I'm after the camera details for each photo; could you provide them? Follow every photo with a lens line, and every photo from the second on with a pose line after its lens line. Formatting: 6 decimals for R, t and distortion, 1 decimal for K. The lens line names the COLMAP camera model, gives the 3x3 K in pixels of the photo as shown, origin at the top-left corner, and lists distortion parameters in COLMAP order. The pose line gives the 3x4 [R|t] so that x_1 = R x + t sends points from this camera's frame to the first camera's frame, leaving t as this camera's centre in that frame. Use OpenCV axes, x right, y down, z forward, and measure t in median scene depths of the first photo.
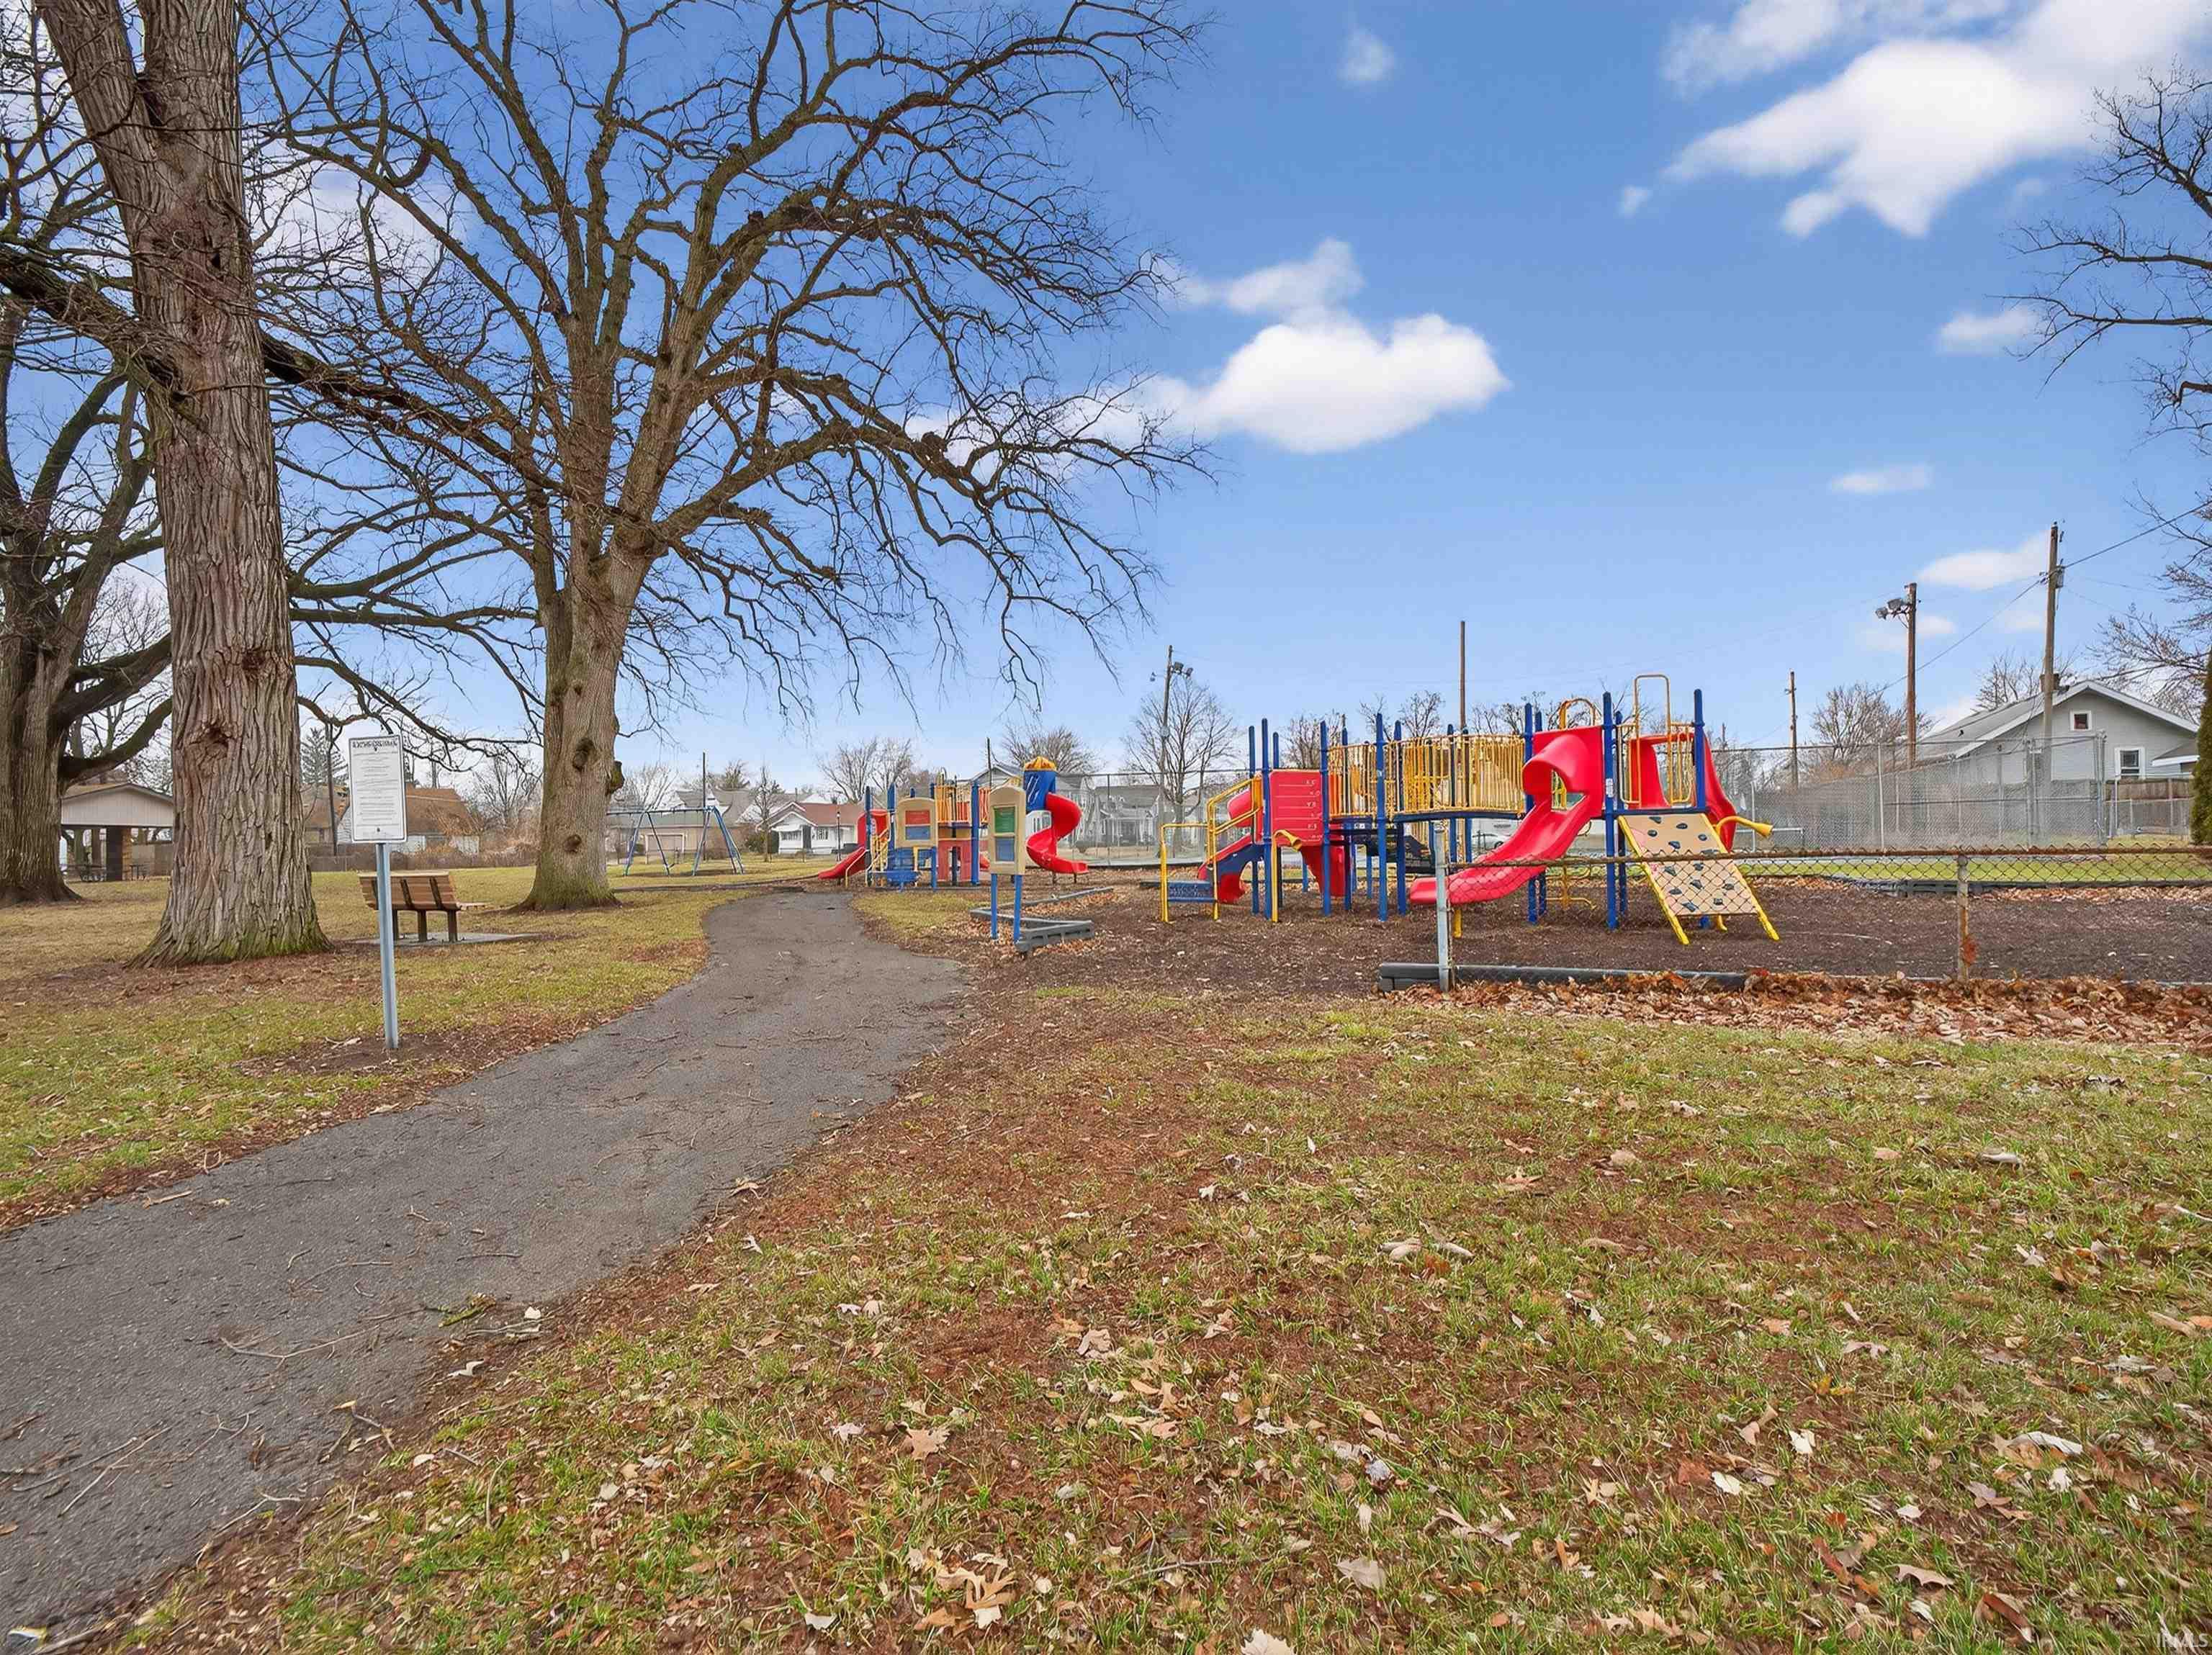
lens RADIAL K [[1035.4, 0, 1075.4], [0, 1035.4, 828.3], [0, 0, 1]] dist [-0.001289, -0.001130]
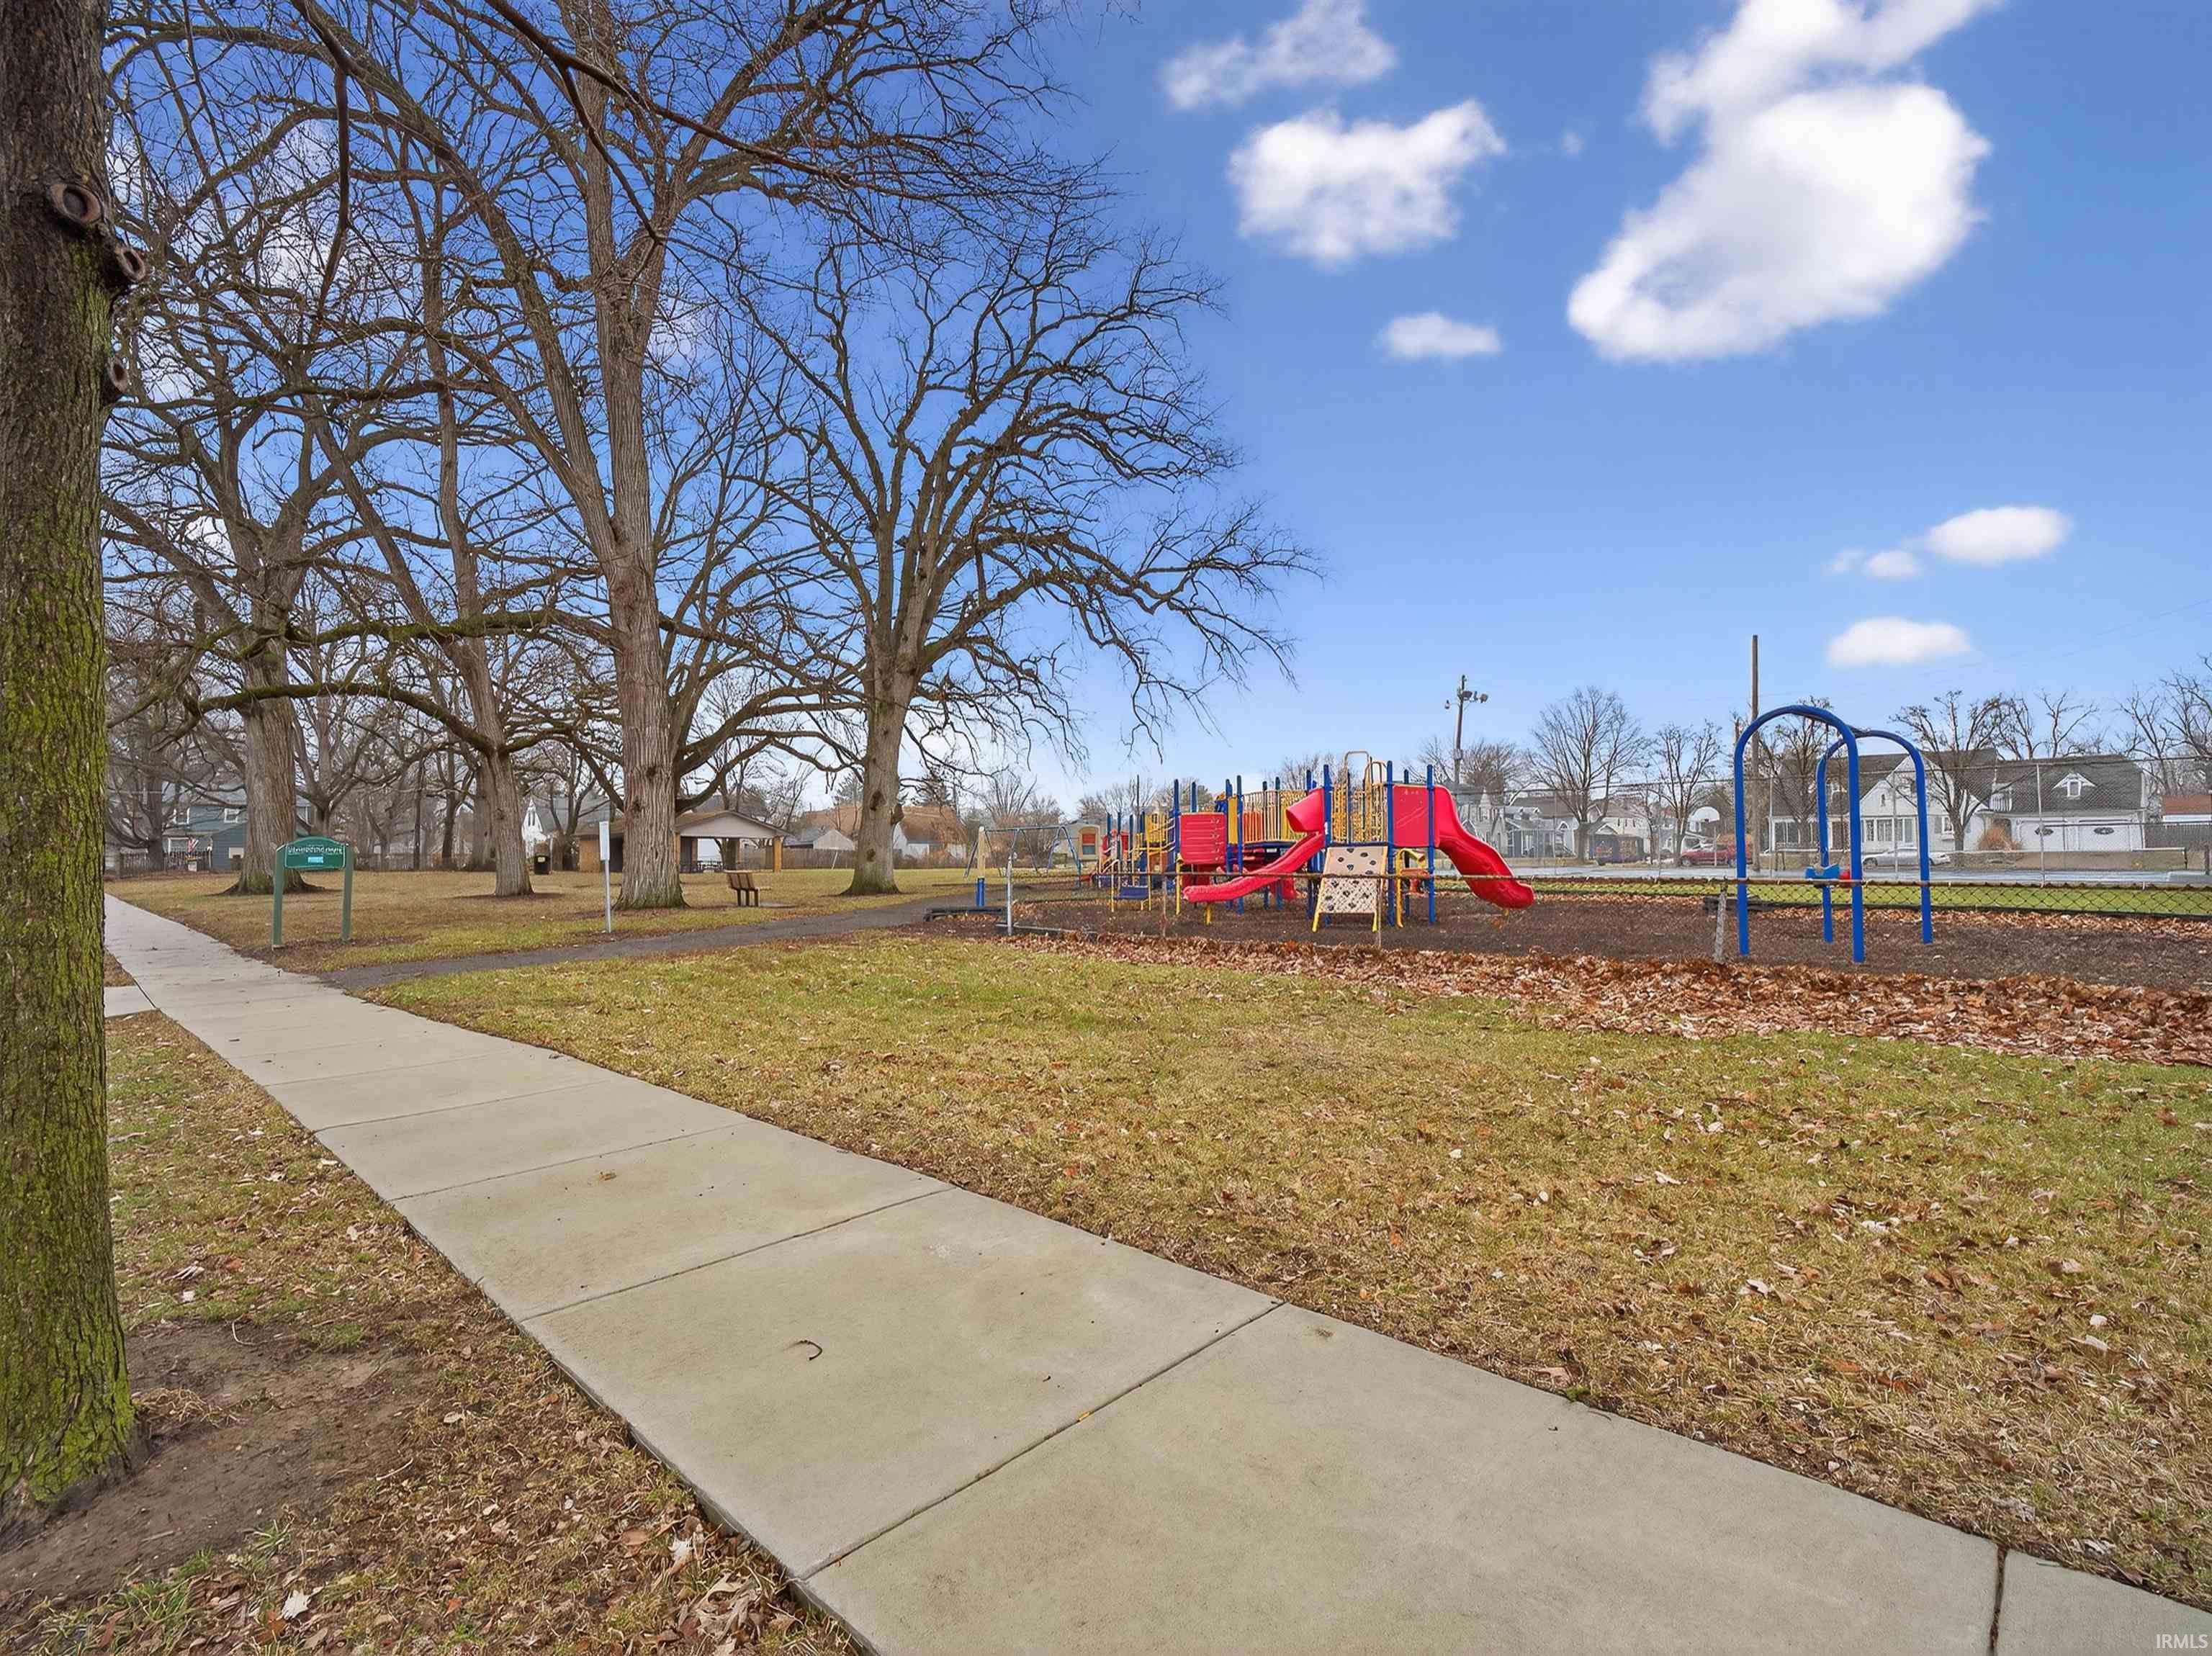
lens RADIAL K [[967.9, 0, 1106.0], [0, 967.9, 828.0], [0, 0, 1]] dist [0.001352, 0.000003]
pose [[0.907928, -0.000285, -0.419126, 0.485039], [-0.003626, 0.999957, -0.008534, -0.015799], [0.419110, 0.009268, 0.907888, -0.235460]]
